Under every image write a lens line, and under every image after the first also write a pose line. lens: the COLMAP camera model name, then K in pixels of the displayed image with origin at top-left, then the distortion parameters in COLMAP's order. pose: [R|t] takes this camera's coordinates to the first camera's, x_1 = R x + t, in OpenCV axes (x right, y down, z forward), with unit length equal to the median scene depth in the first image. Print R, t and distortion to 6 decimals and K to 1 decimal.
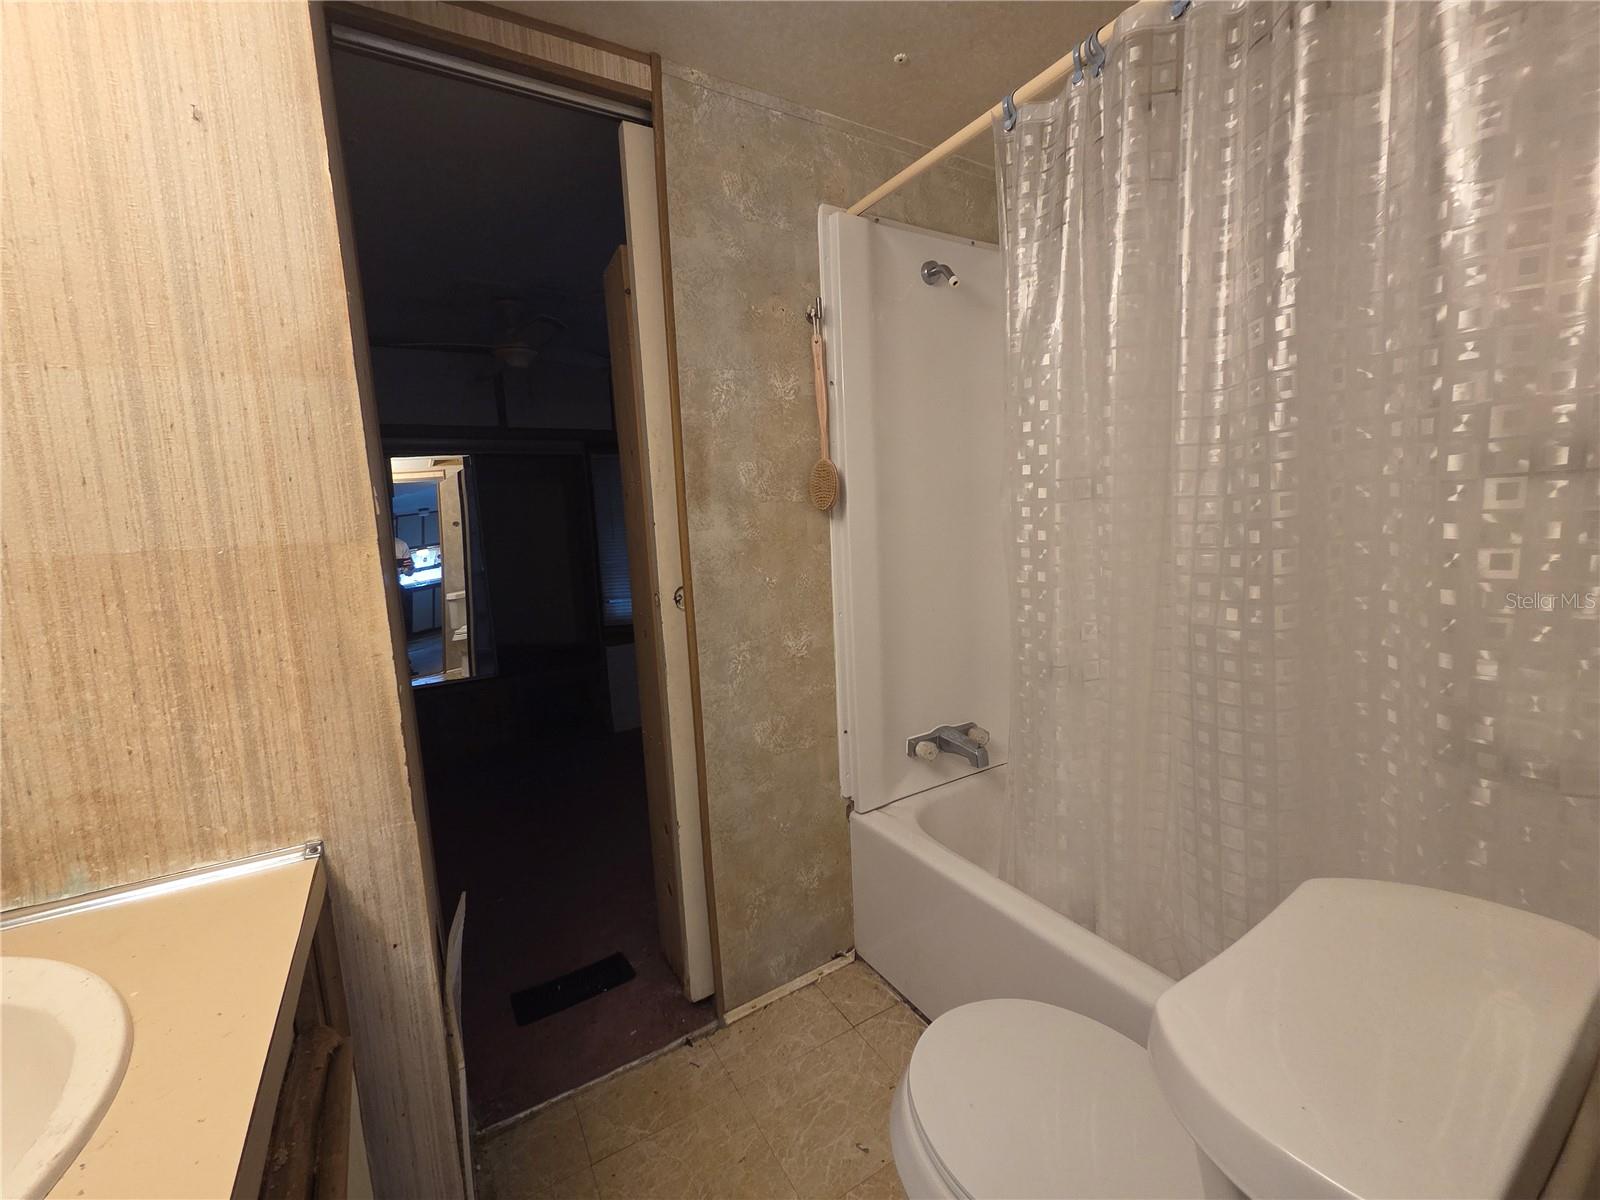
lens RADIAL K [[643.3, 0, 803.5], [0, 643.3, 601.5], [0, 0, 1]] dist [-0.000160, -0.000156]
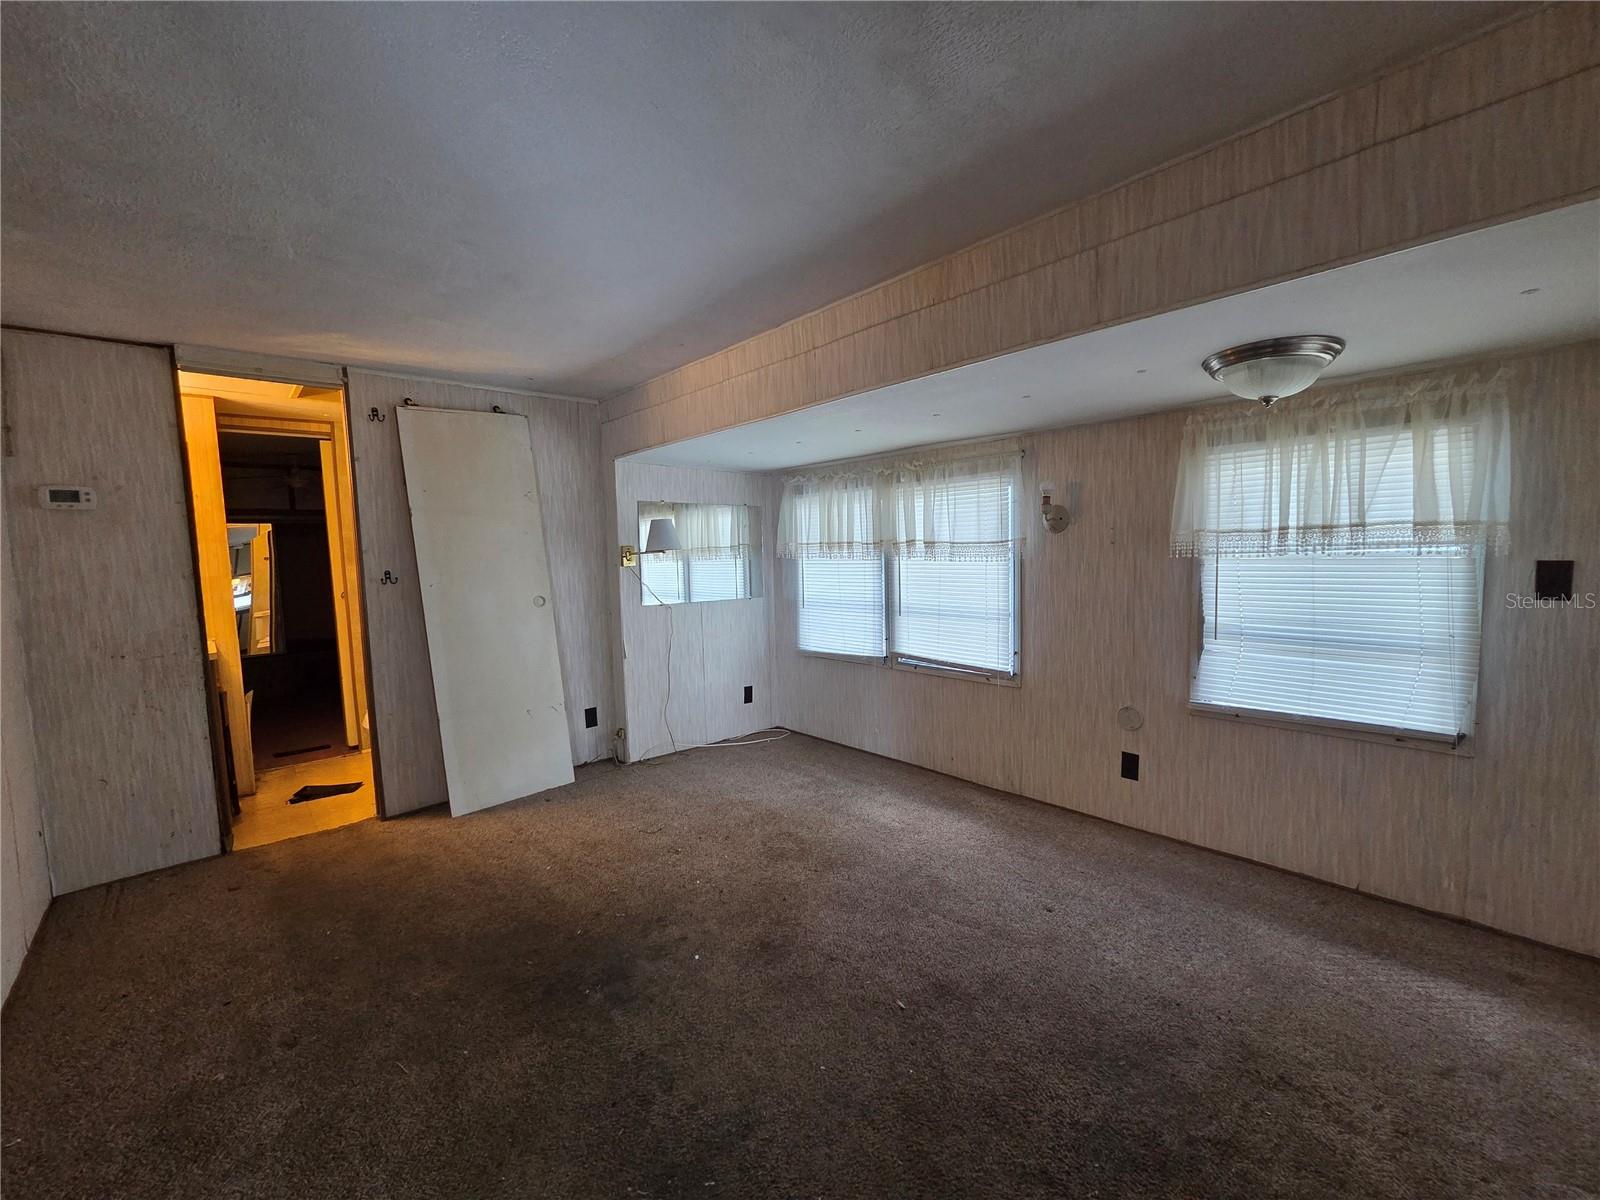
lens RADIAL K [[643.3, 0, 803.5], [0, 643.3, 601.5], [0, 0, 1]] dist [-0.000160, -0.000156]
pose [[0.980354, -0.000200, 0.197245, 0.478590], [0.015847, 0.996847, -0.077752, 0.125493], [-0.196608, 0.079350, 0.977266, -0.850559]]
